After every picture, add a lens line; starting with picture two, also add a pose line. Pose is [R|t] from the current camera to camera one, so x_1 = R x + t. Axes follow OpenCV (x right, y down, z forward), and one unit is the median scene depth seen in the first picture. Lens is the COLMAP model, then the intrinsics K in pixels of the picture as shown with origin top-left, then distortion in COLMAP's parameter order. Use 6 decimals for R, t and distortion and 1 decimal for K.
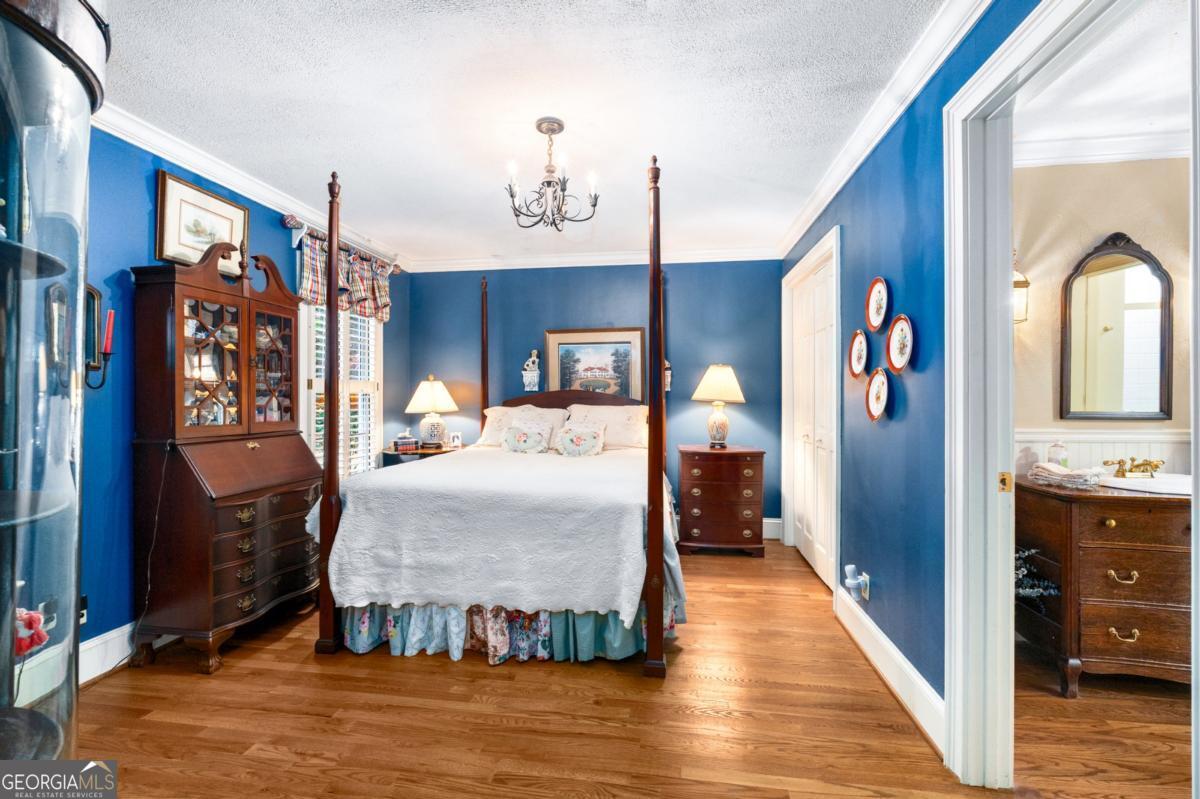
lens RADIAL K [[529.0, 0, 599.3], [0, 529.0, 399.0], [0, 0, 1]] dist [-0.002946, -0.000333]
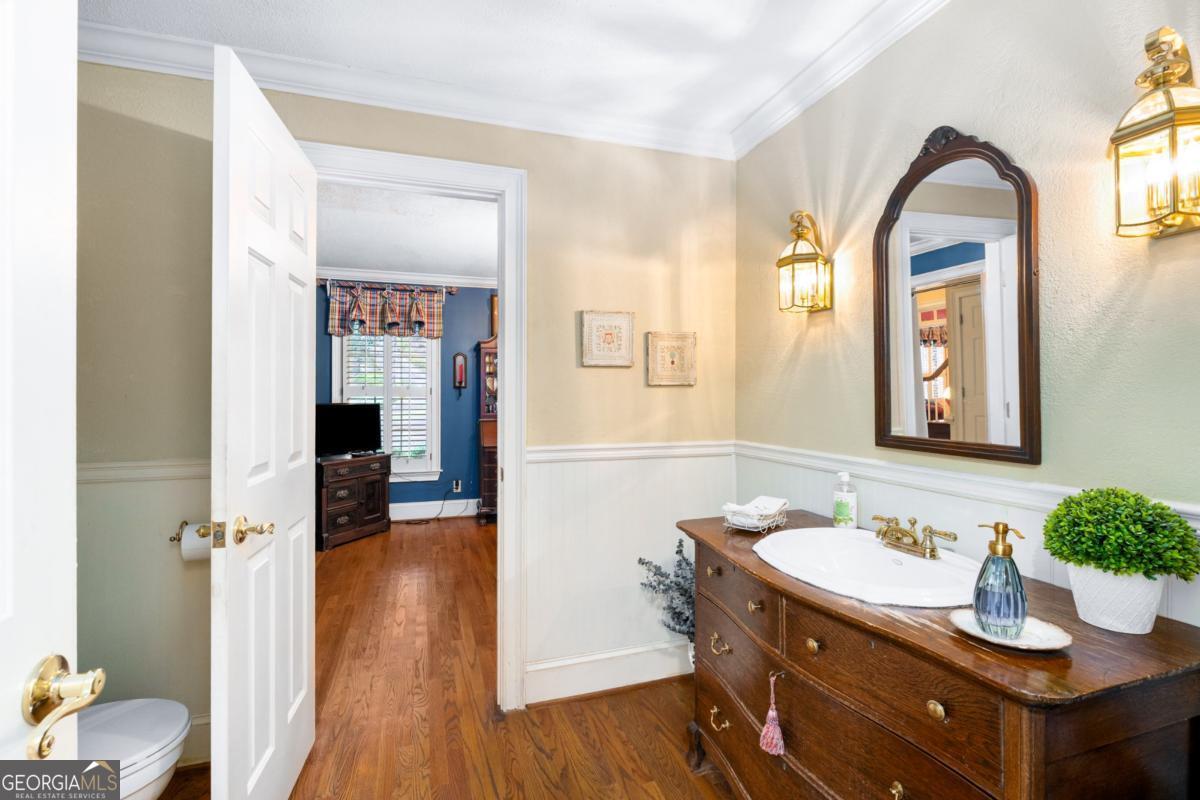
lens RADIAL K [[529.0, 0, 599.0], [0, 529.0, 392.6], [0, 0, 1]] dist [-0.002946, -0.000333]
pose [[0.443180, -0.006030, -0.896412, 1.341393], [-0.000204, 0.999977, -0.006828, -0.023940], [0.896433, 0.003209, 0.443168, 0.412779]]
